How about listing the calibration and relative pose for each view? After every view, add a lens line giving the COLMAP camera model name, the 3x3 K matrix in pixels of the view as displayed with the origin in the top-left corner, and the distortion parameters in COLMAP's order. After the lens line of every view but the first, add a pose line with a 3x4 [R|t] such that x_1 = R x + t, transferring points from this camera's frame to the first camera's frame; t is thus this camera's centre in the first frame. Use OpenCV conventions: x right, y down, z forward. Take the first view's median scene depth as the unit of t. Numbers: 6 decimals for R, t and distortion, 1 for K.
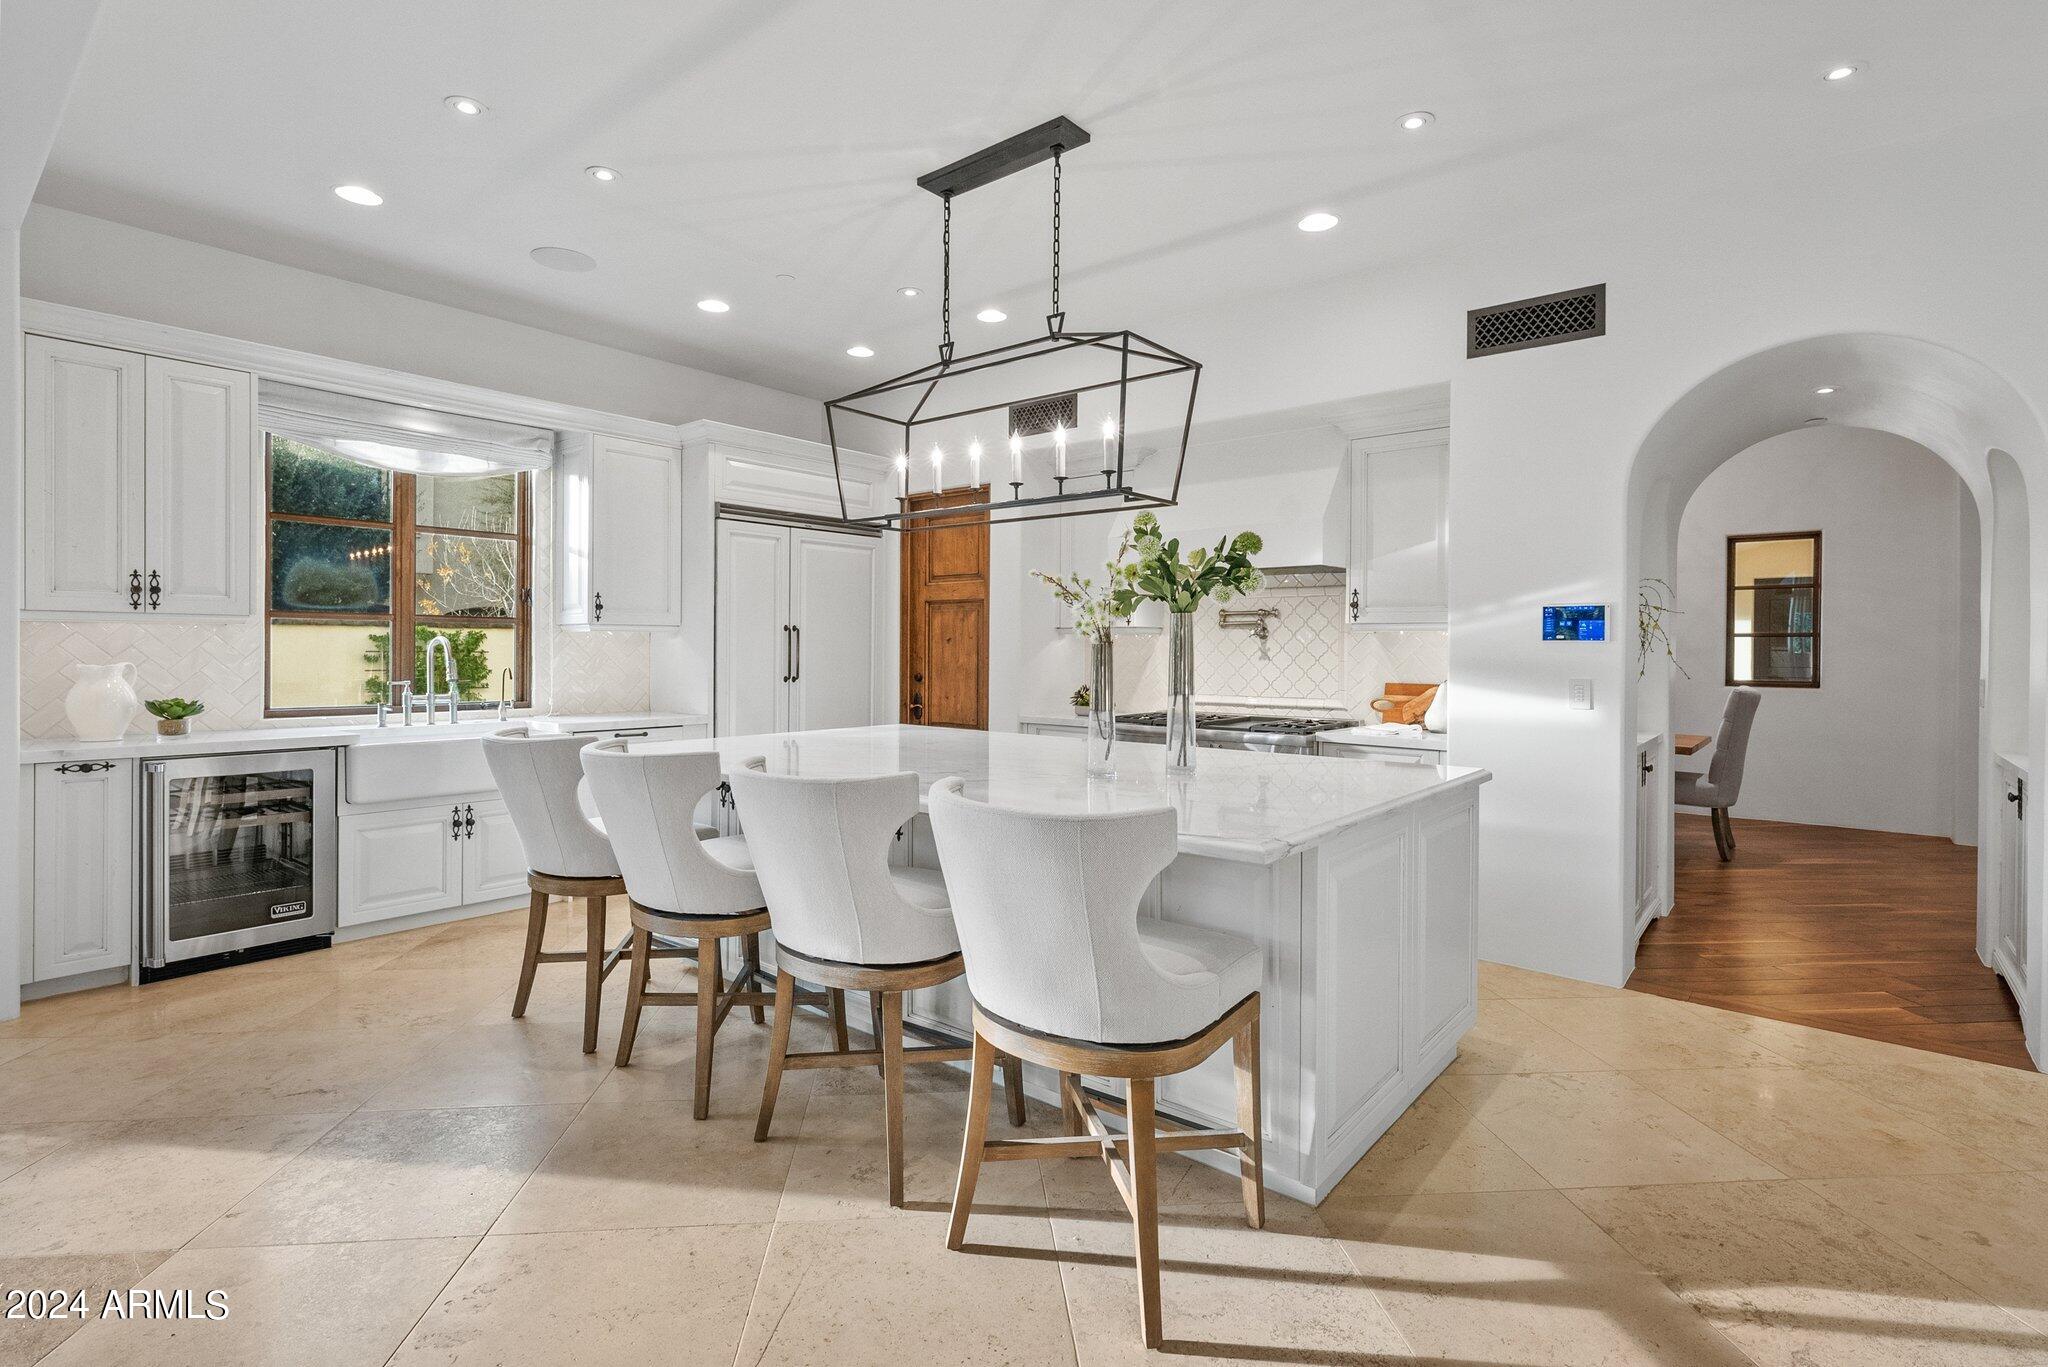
lens RADIAL K [[971.1, 0, 1024.0], [0, 971.1, 649.6], [0, 0, 1]] dist [0.002445, 0.000127]
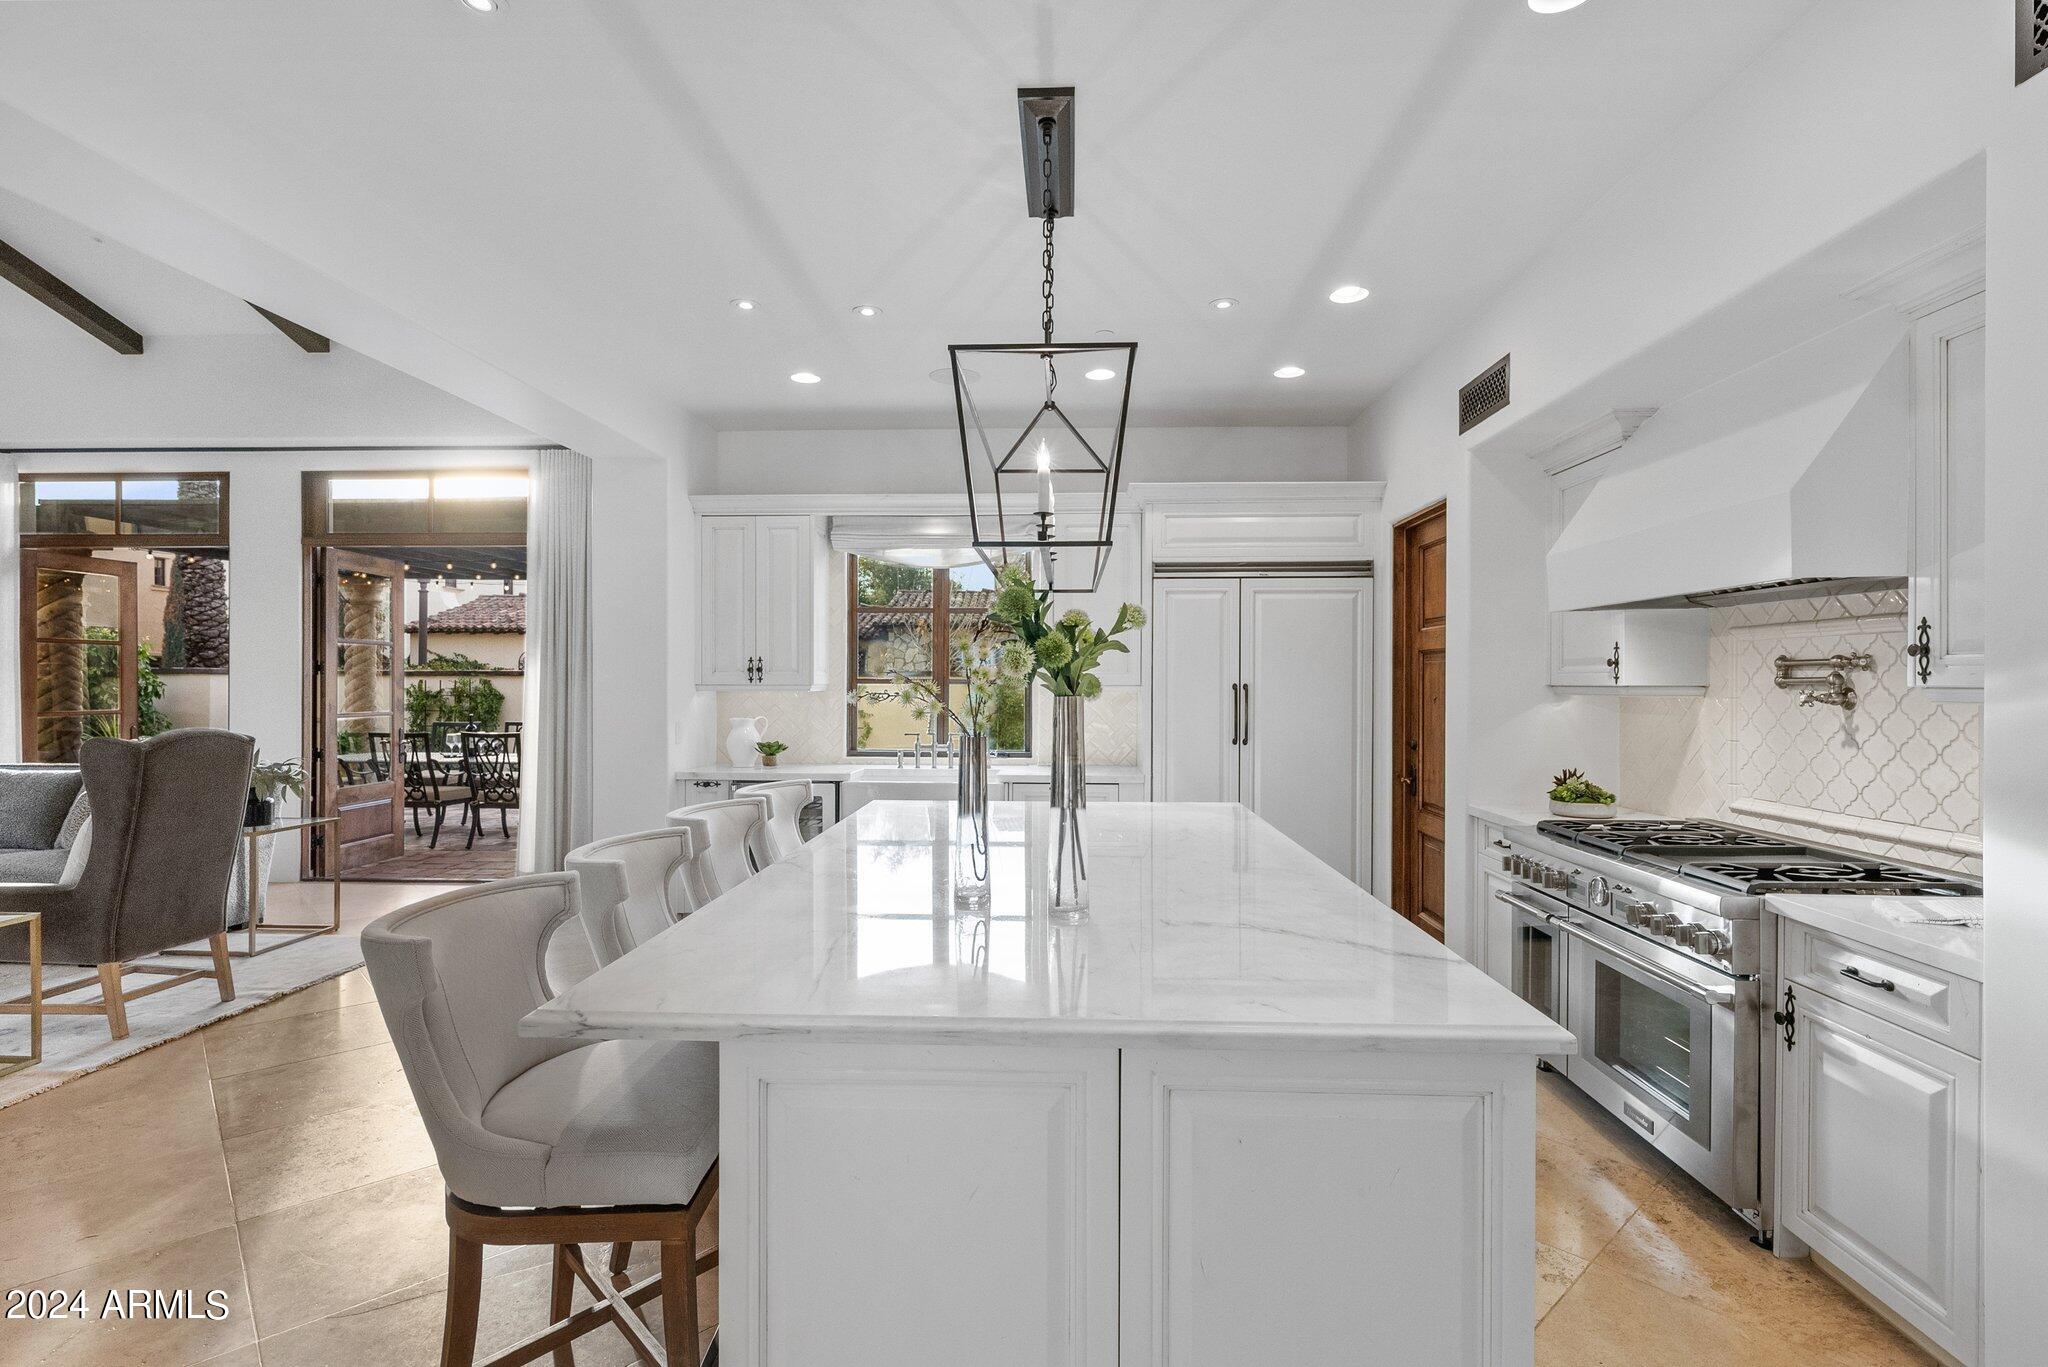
lens RADIAL K [[978.4, 0, 1024.0], [0, 978.4, 683.5], [0, 0, 1]] dist [0.001932, 0.000035]
pose [[0.602397, -0.003386, -0.798190, 0.462401], [0.001416, 0.999994, -0.003174, -0.027690], [0.798196, 0.000782, 0.602398, 0.329924]]
